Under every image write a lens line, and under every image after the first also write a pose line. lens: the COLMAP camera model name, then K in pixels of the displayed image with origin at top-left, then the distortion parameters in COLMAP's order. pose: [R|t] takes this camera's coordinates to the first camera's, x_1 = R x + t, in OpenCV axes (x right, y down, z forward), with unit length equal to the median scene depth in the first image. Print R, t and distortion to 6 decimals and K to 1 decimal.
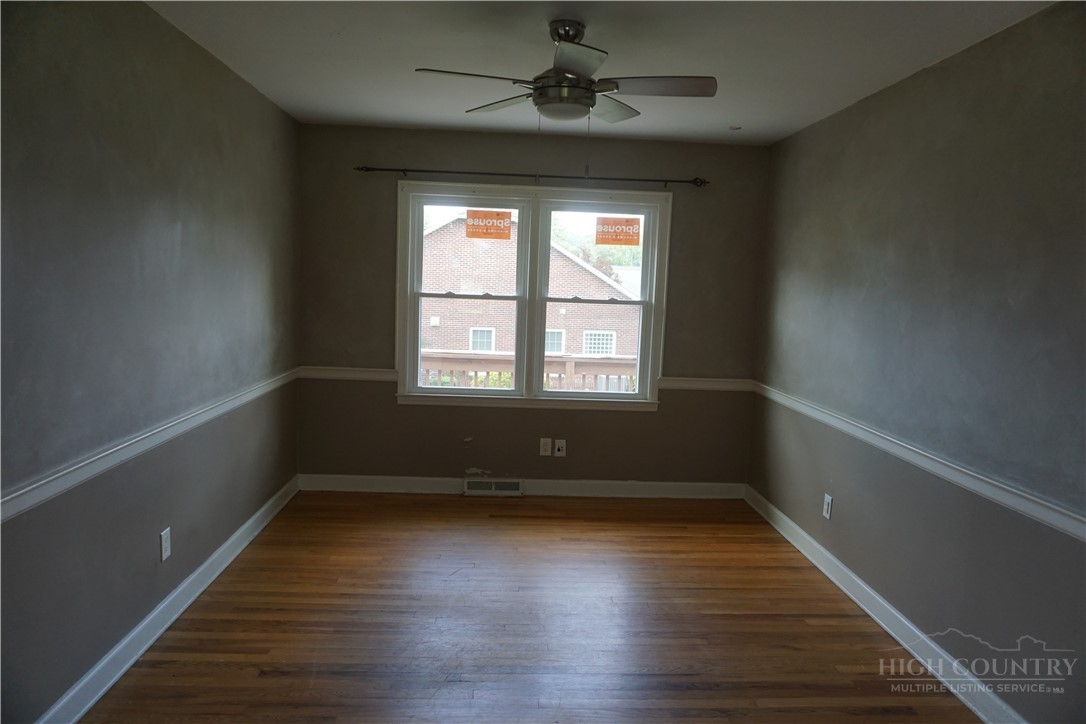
lens RADIAL K [[694.4, 0, 543.0], [0, 694.4, 362.0], [0, 0, 1]] dist [-0.061387, -0.000129]
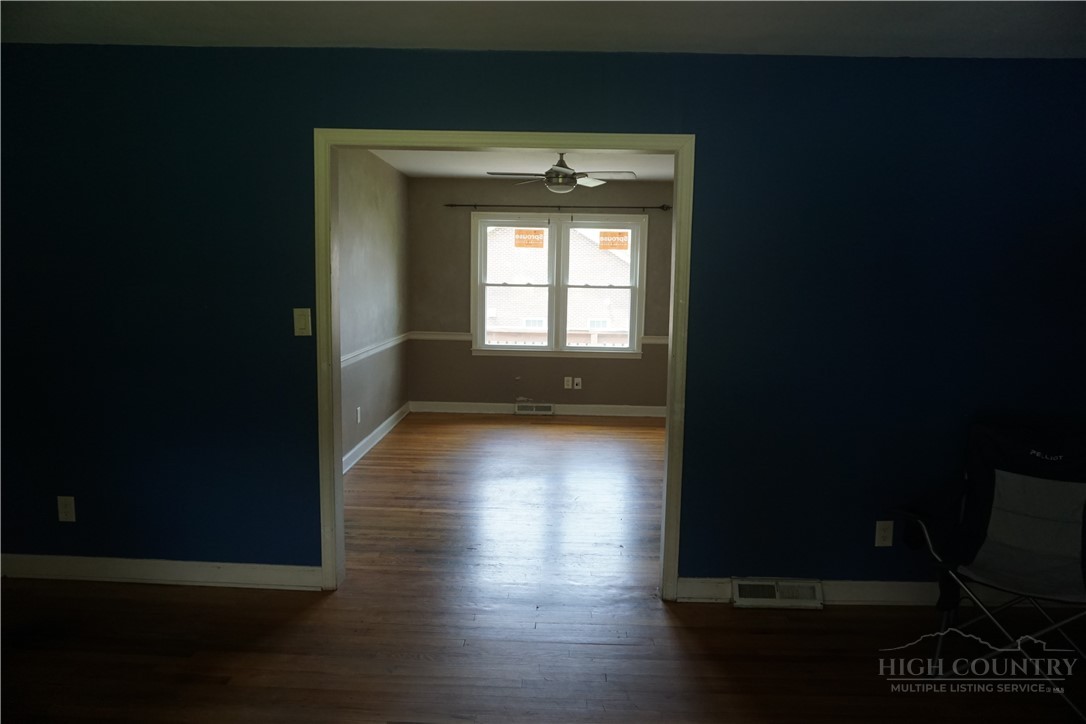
lens RADIAL K [[712.8, 0, 543.3], [0, 712.8, 366.5], [0, 0, 1]] dist [-0.068790, 0.033435]
pose [[0.996736, -0.010021, -0.080110, 0.077007], [0.010938, 0.999880, 0.011008, 0.070192], [0.079990, -0.011849, 0.996725, -0.582338]]
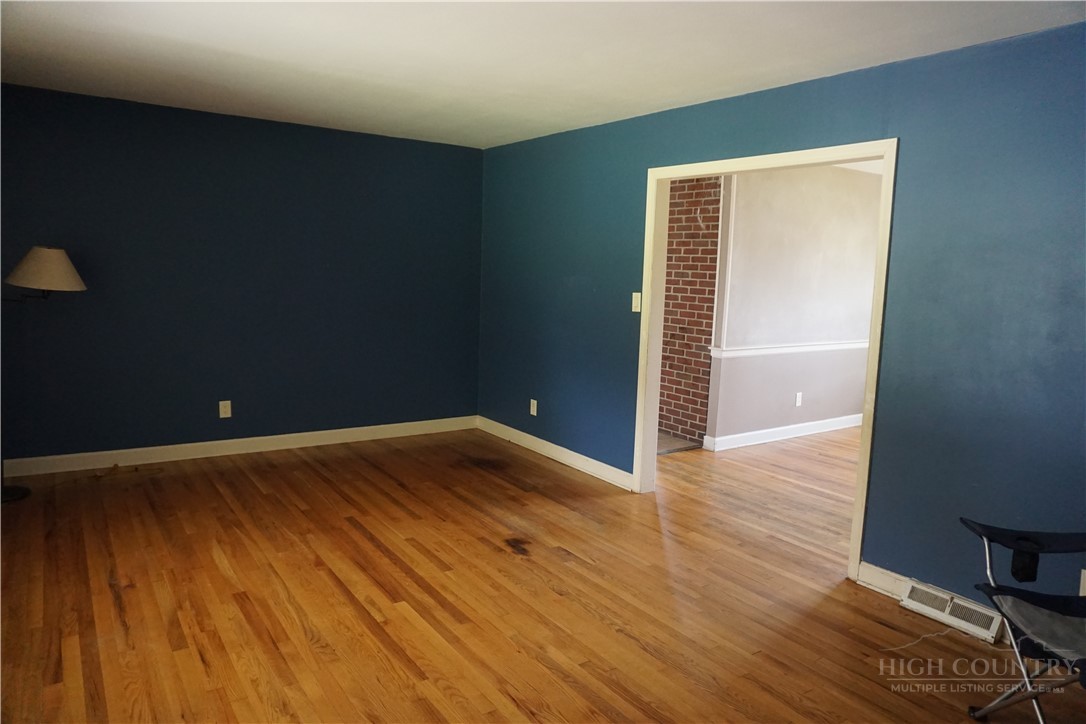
lens RADIAL K [[712.8, 0, 543.3], [0, 712.8, 366.5], [0, 0, 1]] dist [-0.068790, 0.033435]
pose [[0.517020, 0.093791, -0.850819, 0.582481], [-0.105284, 0.993399, 0.045530, 0.090061], [0.849474, 0.066037, 0.523482, -0.549429]]
